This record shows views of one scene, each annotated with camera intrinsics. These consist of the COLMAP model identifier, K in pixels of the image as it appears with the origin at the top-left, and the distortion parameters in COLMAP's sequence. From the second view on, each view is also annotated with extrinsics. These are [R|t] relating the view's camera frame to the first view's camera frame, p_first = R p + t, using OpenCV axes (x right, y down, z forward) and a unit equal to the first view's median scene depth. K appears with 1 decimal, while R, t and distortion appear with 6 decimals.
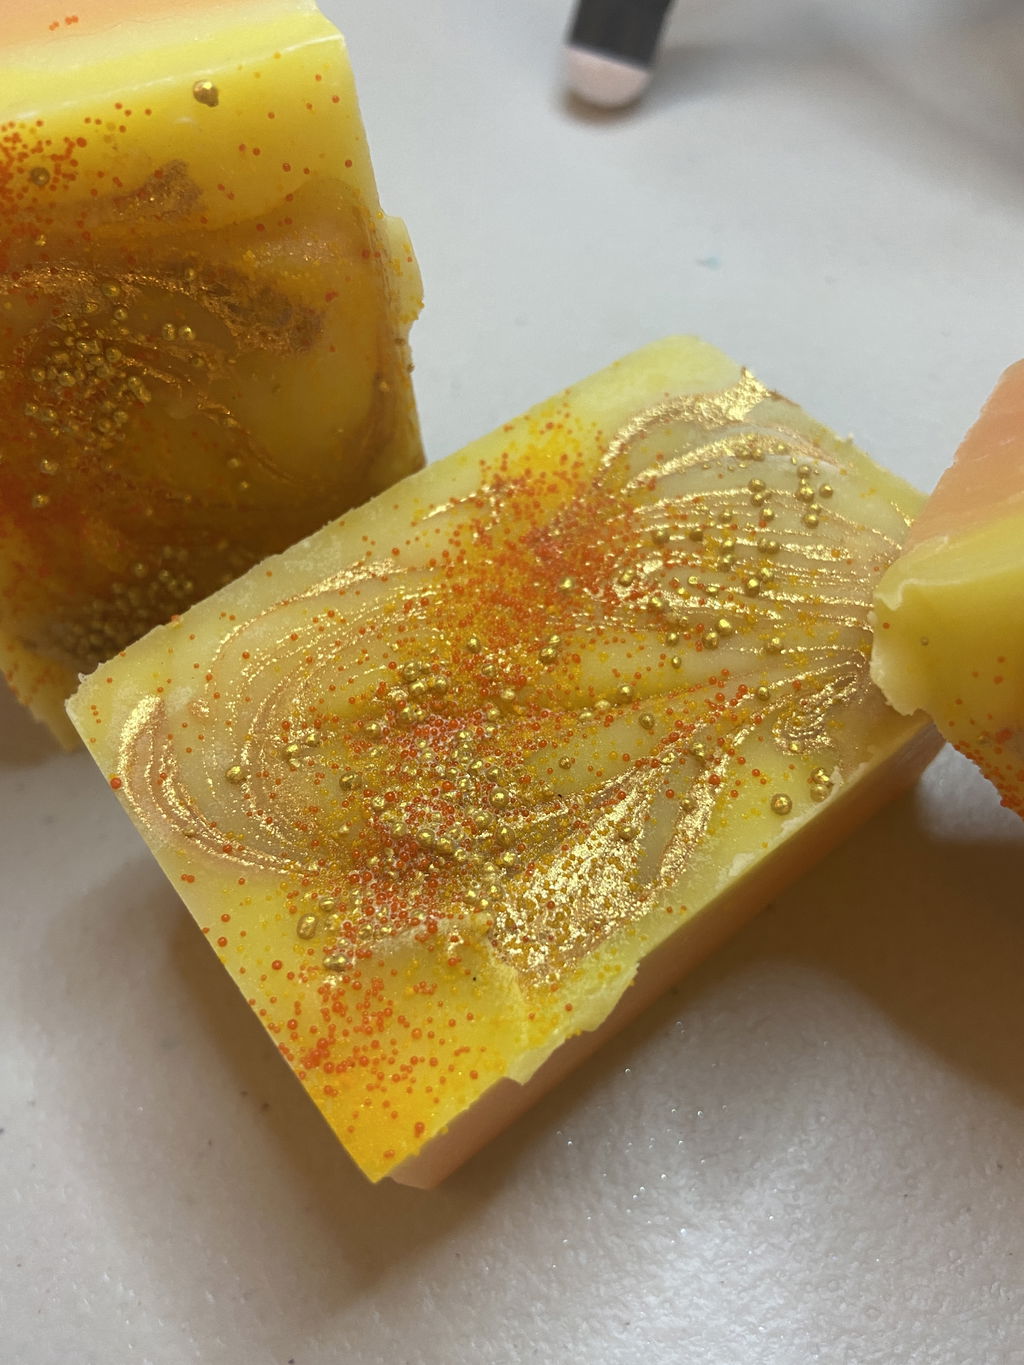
lens RADIAL K [[1055.1, 0, 525.9], [0, 1055.1, 683.1], [0, 0, 1]] dist [0.064810, -0.156167]
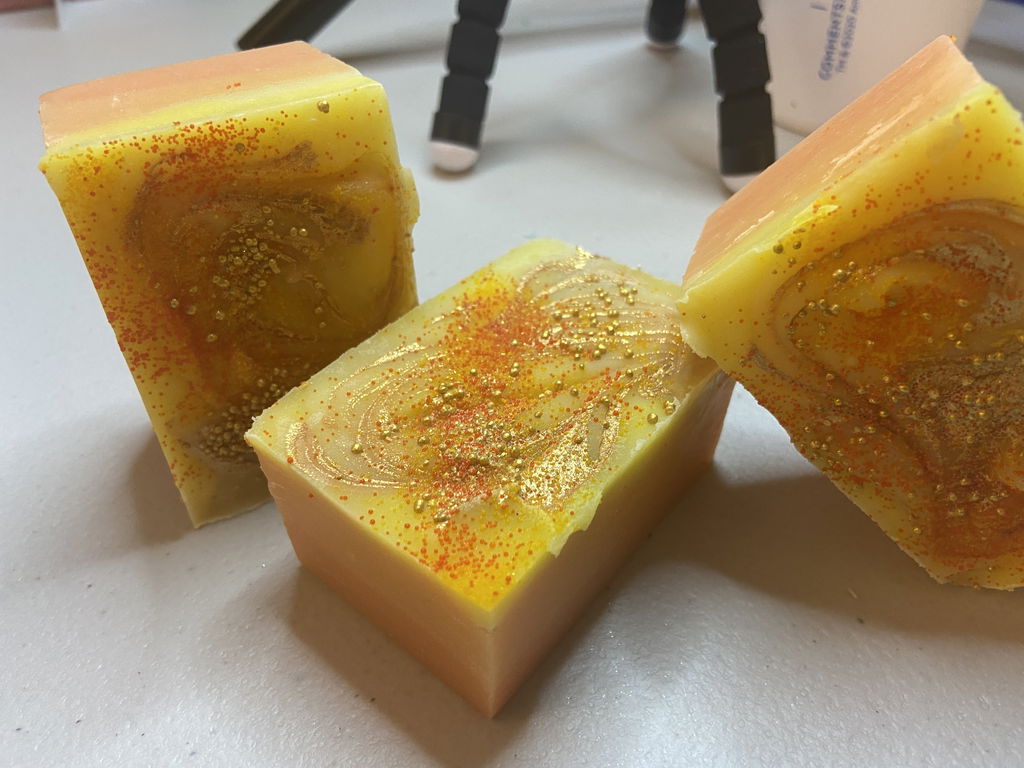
lens RADIAL K [[763.6, 0, 512.0], [0, 763.6, 384.0], [0, 0, 1]] dist [0.003570, -0.000157]
pose [[0.977078, -0.121181, 0.175025, -0.223791], [0.166288, 0.947797, -0.272084, 0.363054], [-0.132917, 0.294951, 0.946222, -0.267502]]
